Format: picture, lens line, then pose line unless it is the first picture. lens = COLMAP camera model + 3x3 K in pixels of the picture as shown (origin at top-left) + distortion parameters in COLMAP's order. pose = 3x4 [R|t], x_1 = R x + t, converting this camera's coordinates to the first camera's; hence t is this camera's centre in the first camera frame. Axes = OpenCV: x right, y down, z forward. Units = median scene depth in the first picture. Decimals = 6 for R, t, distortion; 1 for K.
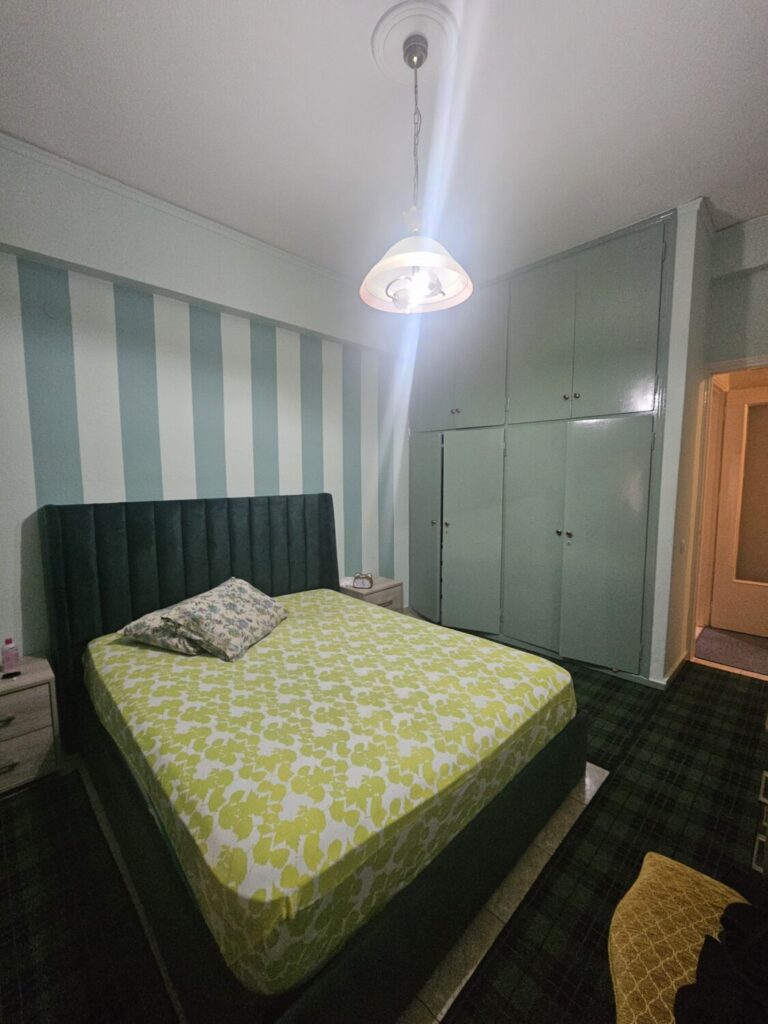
lens RADIAL K [[420.1, 0, 376.9], [0, 420.1, 515.7], [0, 0, 1]] dist [-0.001311, -0.000177]
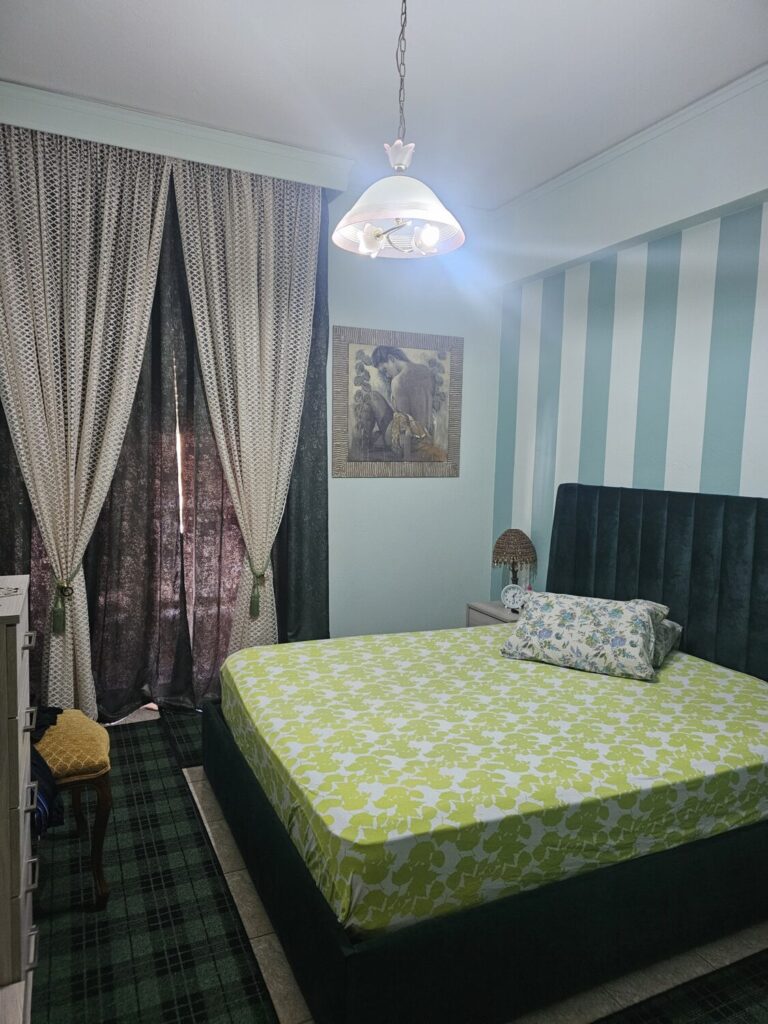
lens RADIAL K [[684.8, 0, 381.9], [0, 684.8, 516.0], [0, 0, 1]] dist [0.048061, -0.026575]
pose [[-0.323077, 0.089175, -0.942162, 1.313892], [-0.113649, 0.984690, 0.132172, -0.147715], [0.939524, 0.149778, -0.307996, 1.336073]]
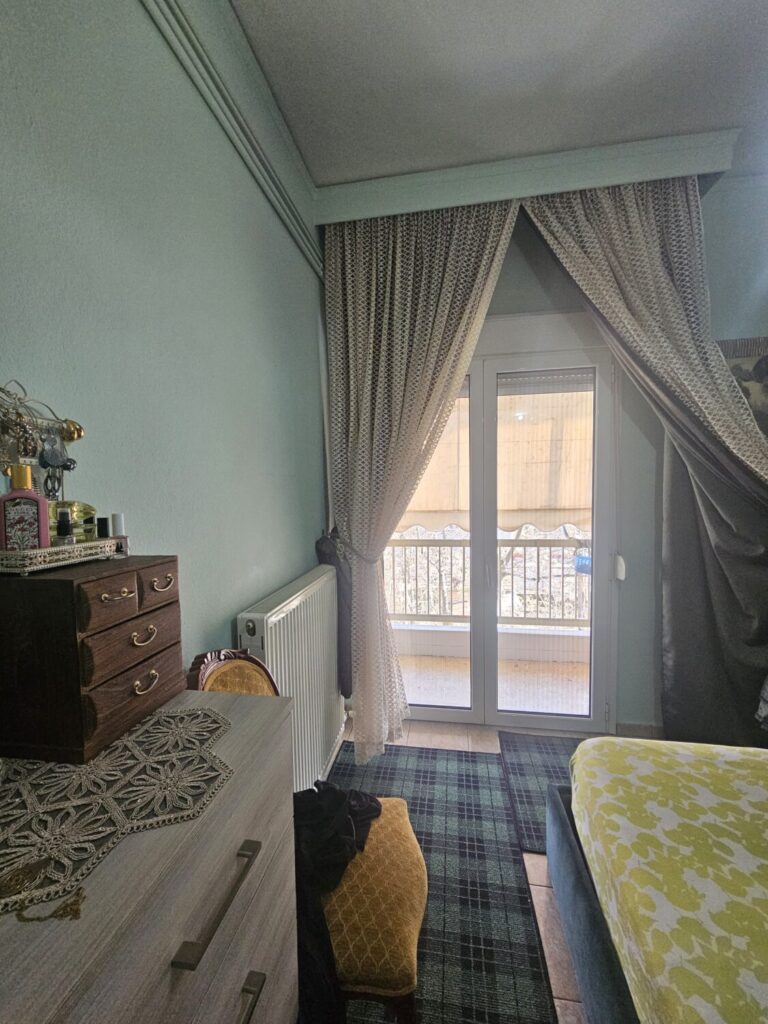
lens RADIAL K [[420.1, 0, 376.9], [0, 420.1, 515.7], [0, 0, 1]] dist [-0.001311, -0.000177]
pose [[-0.808649, 0.053068, -0.585893, 0.661965], [-0.037766, 0.989186, 0.141722, -0.096391], [0.587078, 0.136730, -0.797900, 0.871428]]
